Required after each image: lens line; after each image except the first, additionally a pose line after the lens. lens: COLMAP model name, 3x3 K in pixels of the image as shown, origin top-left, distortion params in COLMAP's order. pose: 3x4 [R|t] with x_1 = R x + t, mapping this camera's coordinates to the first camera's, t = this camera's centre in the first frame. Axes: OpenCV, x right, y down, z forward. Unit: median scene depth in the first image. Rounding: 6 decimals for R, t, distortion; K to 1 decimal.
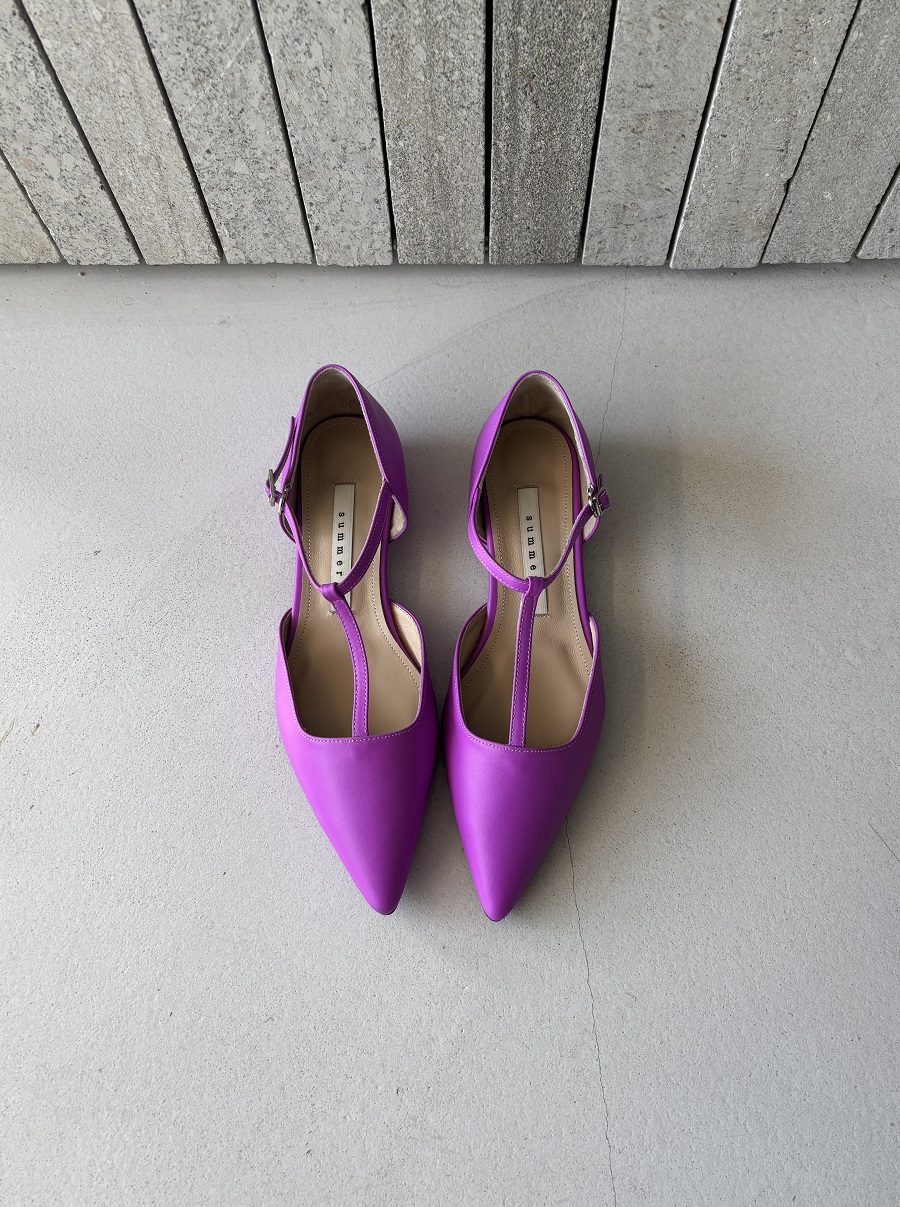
lens RADIAL K [[916.5, 0, 452.0], [0, 916.5, 601.0], [0, 0, 1]] dist [0.022608, -0.027517]
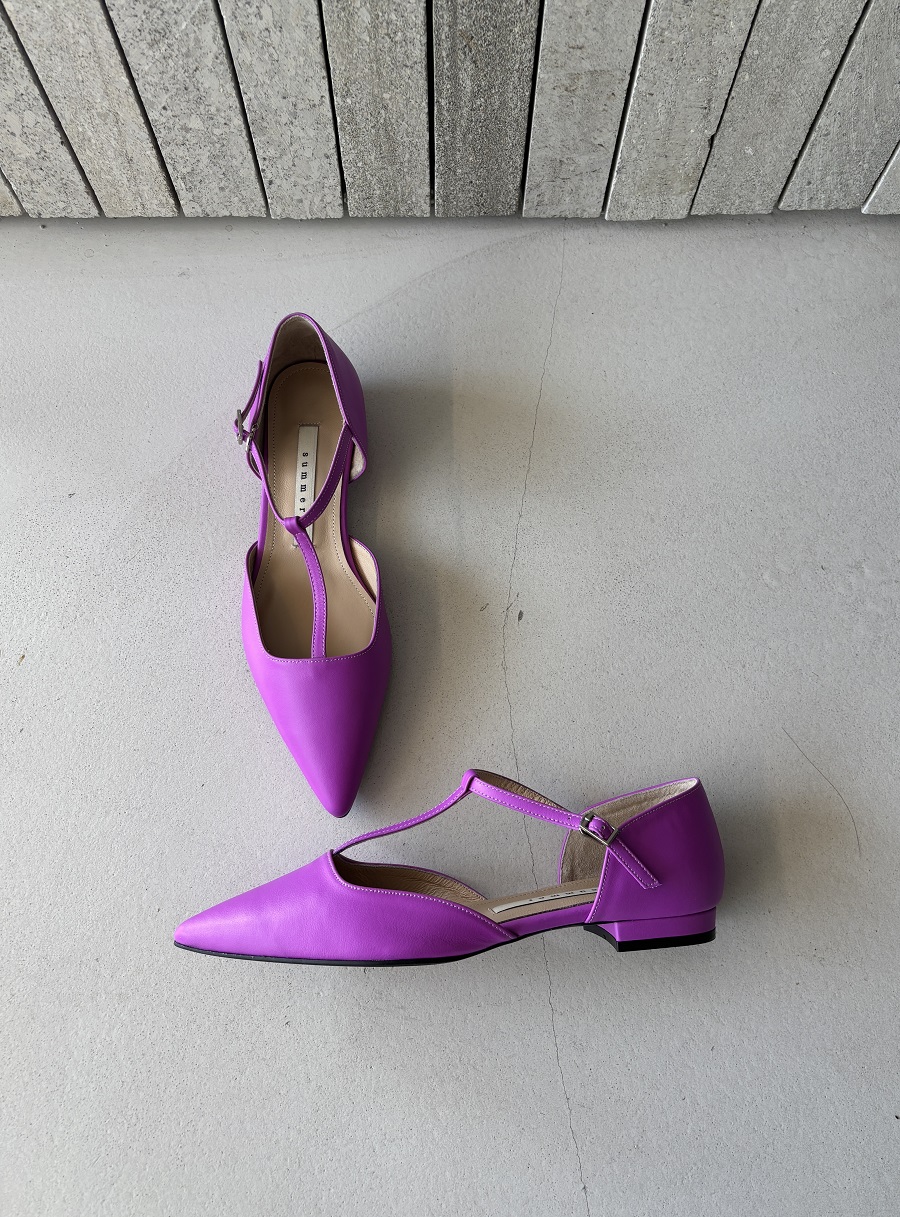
lens RADIAL K [[924.1, 0, 447.1], [0, 924.1, 607.6], [0, 0, 1]] dist [0.022608, -0.027517]
pose [[0.999121, -0.018873, 0.037433, 0.006468], [0.016710, 0.998219, 0.057270, 0.024160], [-0.038447, -0.056594, 0.997657, -0.099086]]
